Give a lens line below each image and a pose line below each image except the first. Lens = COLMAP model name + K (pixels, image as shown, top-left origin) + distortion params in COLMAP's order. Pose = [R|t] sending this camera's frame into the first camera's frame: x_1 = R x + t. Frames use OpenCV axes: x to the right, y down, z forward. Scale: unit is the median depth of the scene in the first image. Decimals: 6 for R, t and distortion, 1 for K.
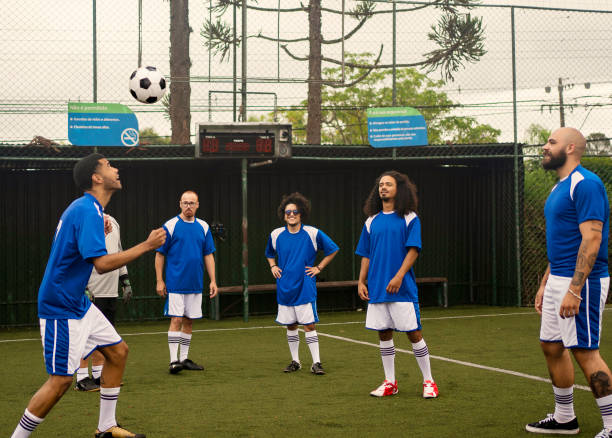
lens RADIAL K [[1127.7, 0, 263.2], [0, 1127.7, 186.4], [0, 0, 1]] dist [0.017670, -0.078633]
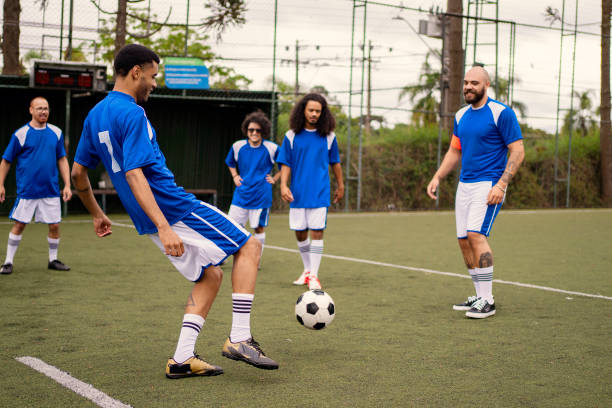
lens RADIAL K [[964.5, 0, 306.0], [0, 964.5, 204.0], [0, 0, 1]] dist [-0.006678, 0.104021]
pose [[0.960207, 0.031108, 0.277552, -0.052699], [-0.054689, 0.995481, 0.077627, 0.003658], [-0.273883, -0.089717, 0.957569, -0.119191]]
